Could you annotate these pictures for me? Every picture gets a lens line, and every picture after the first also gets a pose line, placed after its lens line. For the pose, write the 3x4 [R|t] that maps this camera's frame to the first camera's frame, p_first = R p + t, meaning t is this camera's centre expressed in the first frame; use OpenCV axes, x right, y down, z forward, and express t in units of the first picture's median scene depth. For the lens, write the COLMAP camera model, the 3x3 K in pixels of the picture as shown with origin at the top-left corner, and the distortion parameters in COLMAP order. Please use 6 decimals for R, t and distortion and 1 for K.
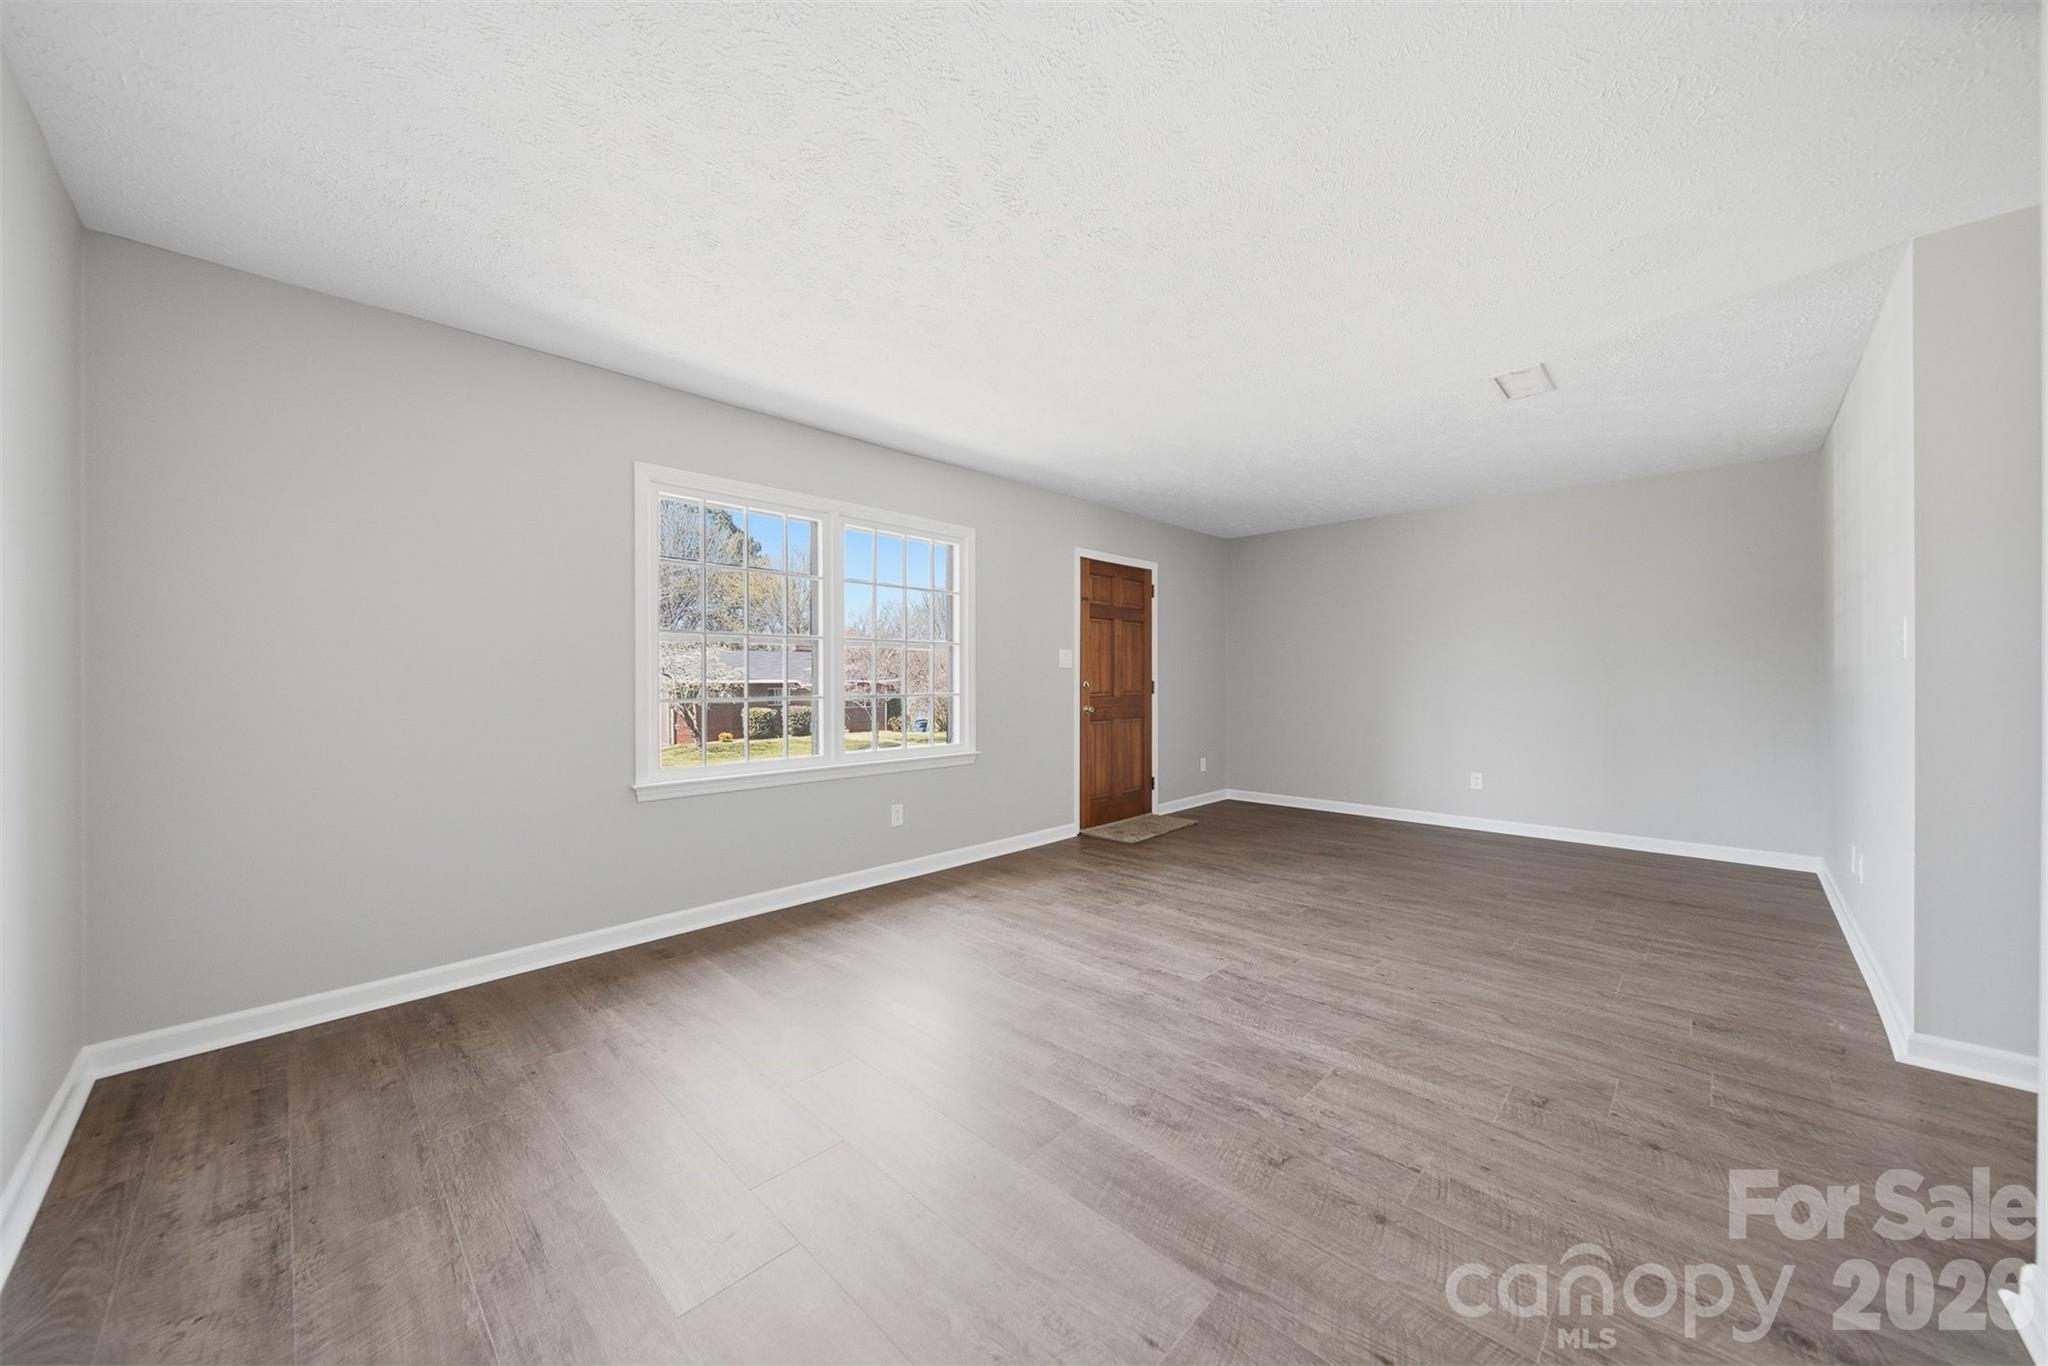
lens RADIAL K [[724.1, 0, 1023.4], [0, 724.1, 679.5], [0, 0, 1]] dist [-0.001277, -0.000256]
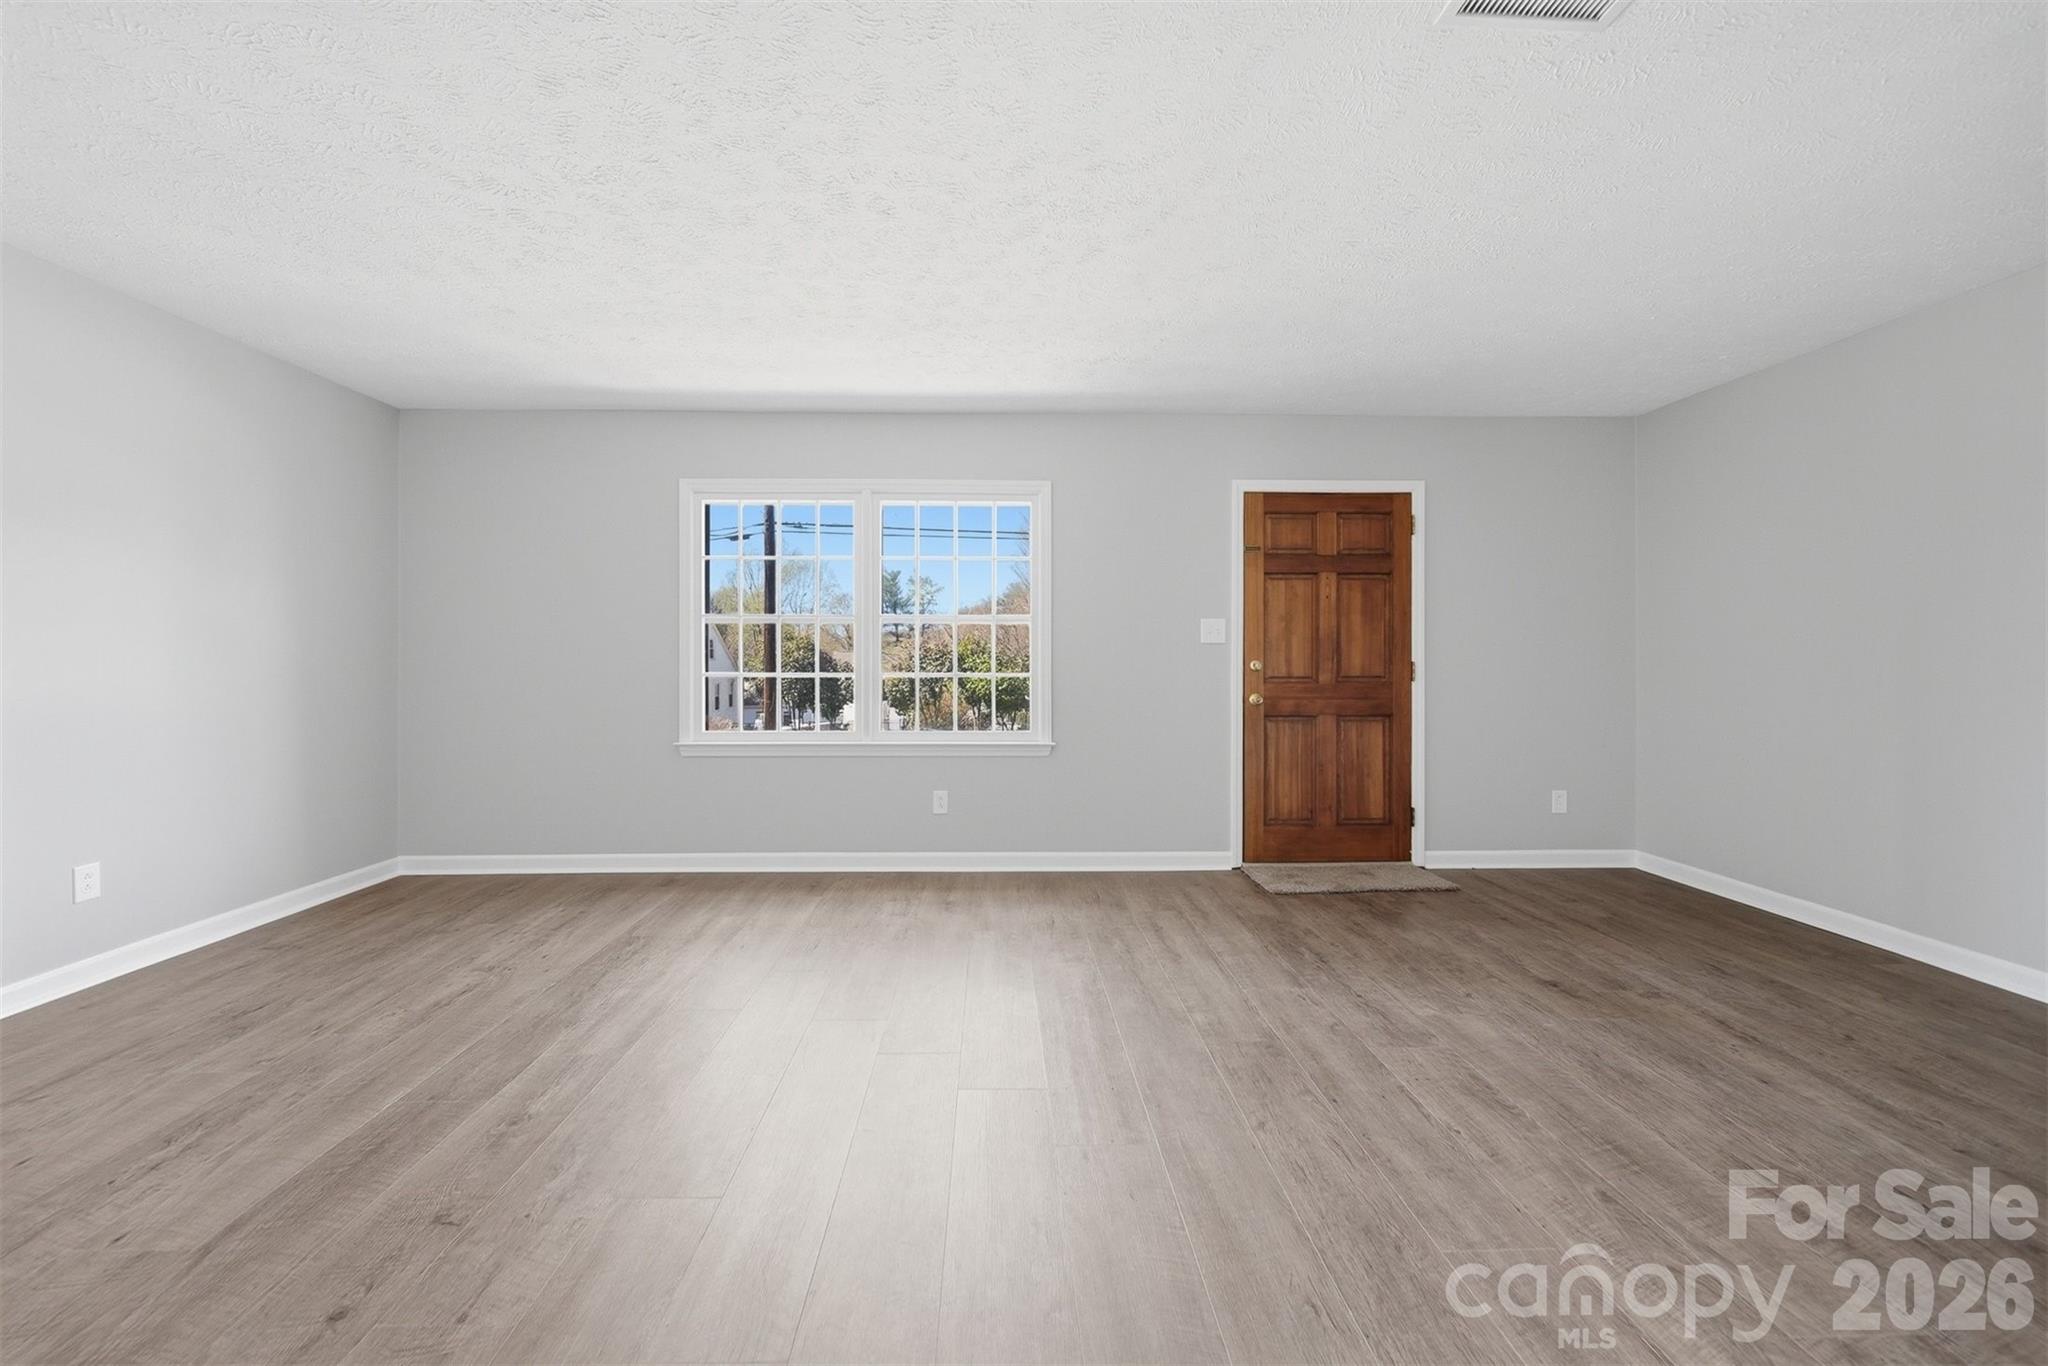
lens RADIAL K [[791.1, 0, 1001.1], [0, 791.1, 657.8], [0, 0, 1]] dist [-0.005163, 0.000060]
pose [[0.708024, 0.004326, -0.706175, 0.721031], [-0.003986, 0.999990, 0.002129, -0.002623], [0.706177, 0.001308, 0.708034, 0.392740]]
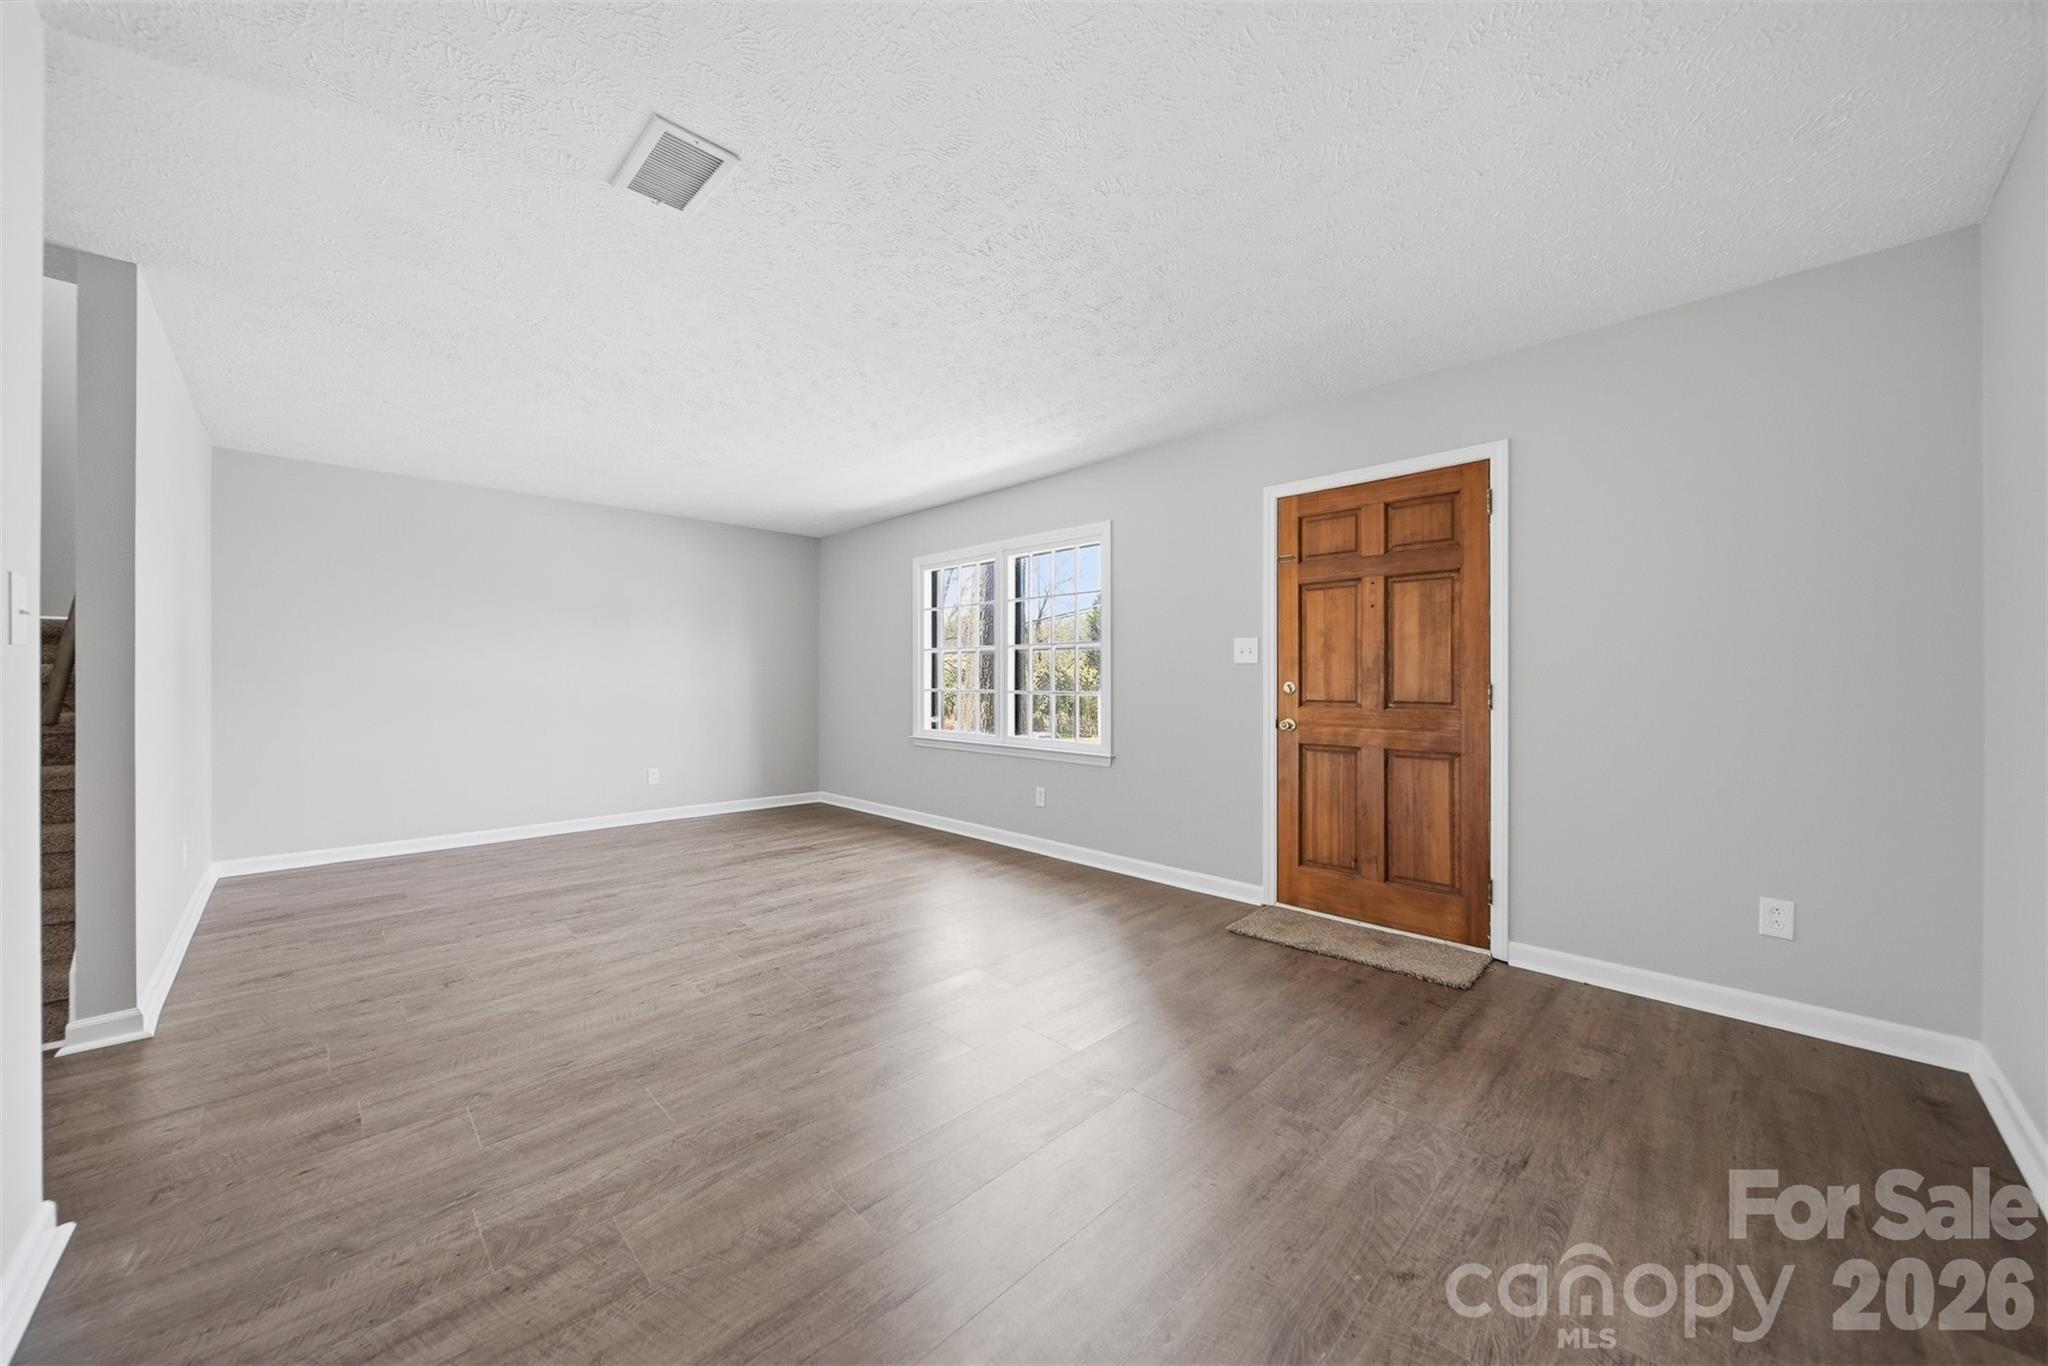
lens RADIAL K [[724.1, 0, 1026.1], [0, 724.1, 681.0], [0, 0, 1]] dist [-0.001277, -0.000256]
pose [[-0.017695, 0.006999, -0.999819, 1.159898], [-0.002176, 0.999973, 0.007039, -0.004937], [0.999841, 0.002300, -0.017679, 1.188297]]
